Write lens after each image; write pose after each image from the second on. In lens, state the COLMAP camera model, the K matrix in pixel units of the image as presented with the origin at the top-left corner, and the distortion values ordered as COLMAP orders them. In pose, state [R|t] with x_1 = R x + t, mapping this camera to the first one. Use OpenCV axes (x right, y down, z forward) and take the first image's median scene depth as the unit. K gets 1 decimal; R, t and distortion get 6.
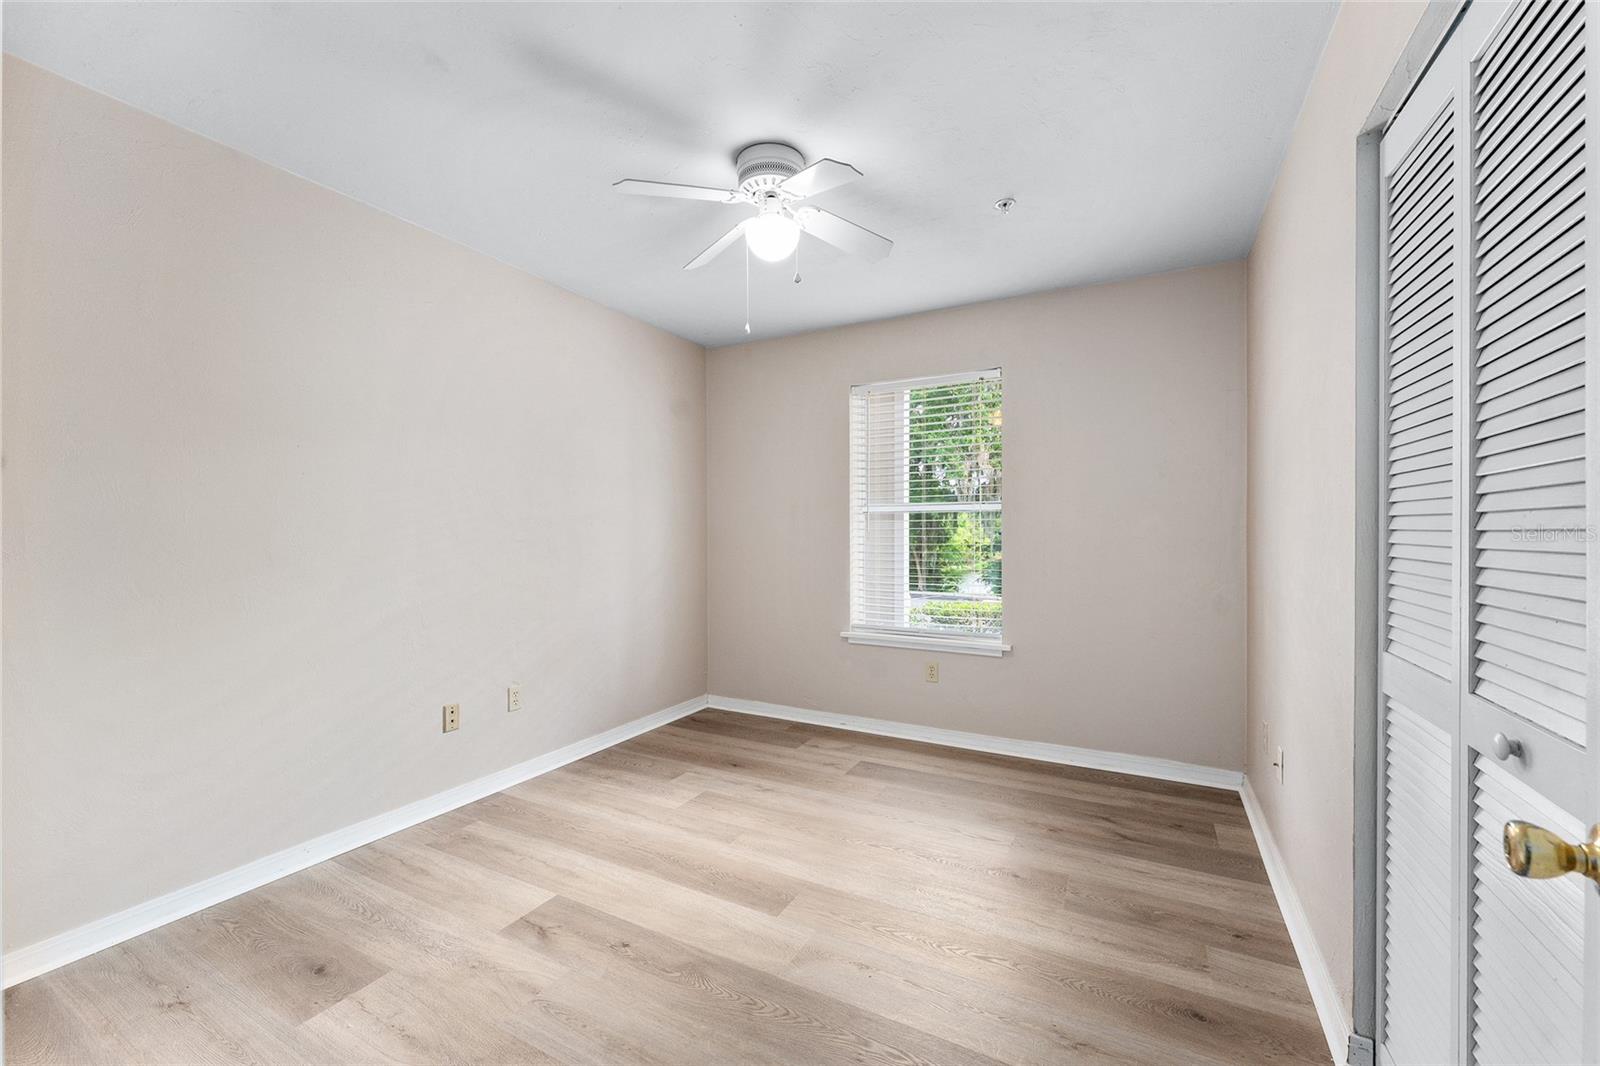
lens RADIAL K [[650.1, 0, 803.3], [0, 650.1, 524.2], [0, 0, 1]] dist [-0.000166, -0.000237]
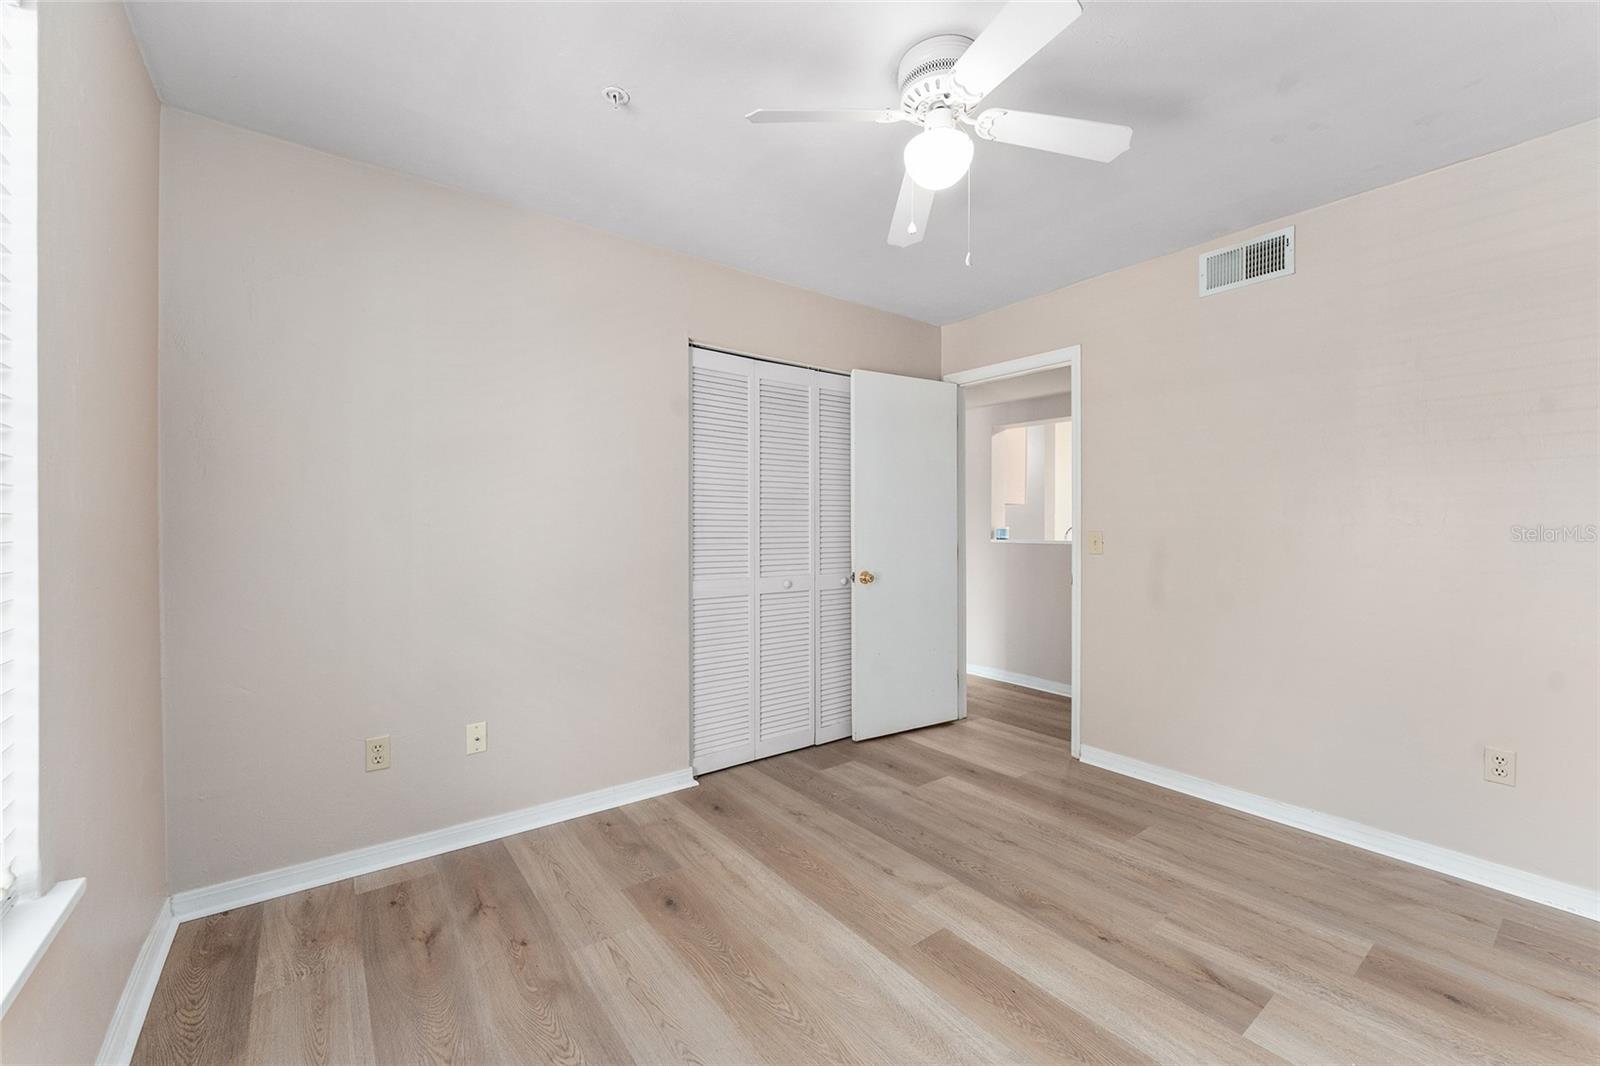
lens RADIAL K [[639.0, 0, 798.6], [0, 639.0, 536.9], [0, 0, 1]] dist [-0.000006, 0.000198]
pose [[-0.902776, -0.009053, 0.430017, -0.244791], [-0.006511, 0.999952, 0.007384, 0.018817], [-0.430063, 0.003866, -0.902791, 1.922063]]
